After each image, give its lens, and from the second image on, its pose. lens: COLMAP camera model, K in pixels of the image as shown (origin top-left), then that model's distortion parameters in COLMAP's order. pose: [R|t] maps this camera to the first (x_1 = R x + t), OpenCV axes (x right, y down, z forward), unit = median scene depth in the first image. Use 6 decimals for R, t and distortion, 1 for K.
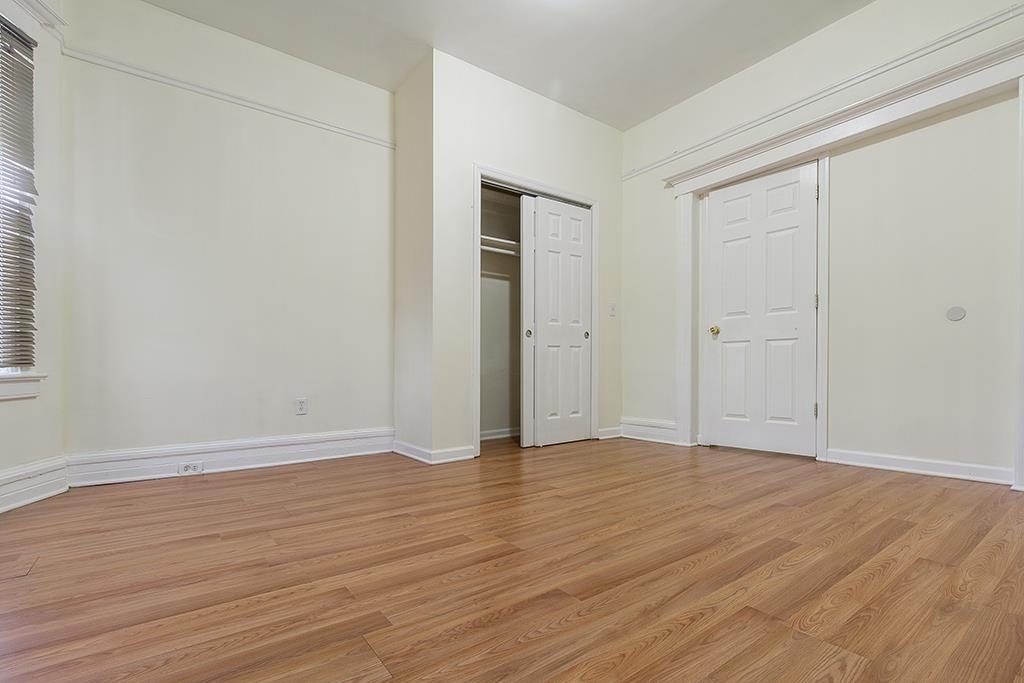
lens RADIAL K [[467.5, 0, 517.0], [0, 467.5, 365.8], [0, 0, 1]] dist [0.001410, -0.000831]
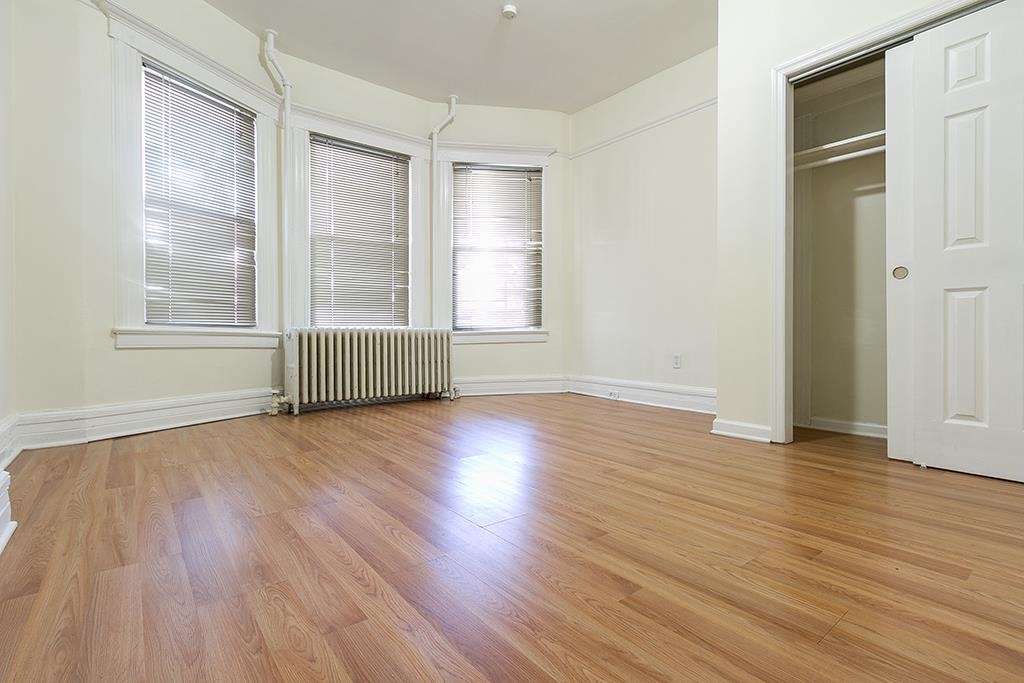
lens RADIAL K [[479.1, 0, 511.9], [0, 479.1, 325.9], [0, 0, 1]] dist [-0.000297, -0.000282]
pose [[0.033393, -0.000772, -0.999442, 0.960173], [0.000995, 0.999999, -0.000739, 0.000114], [0.999442, -0.000969, 0.033394, 0.736233]]
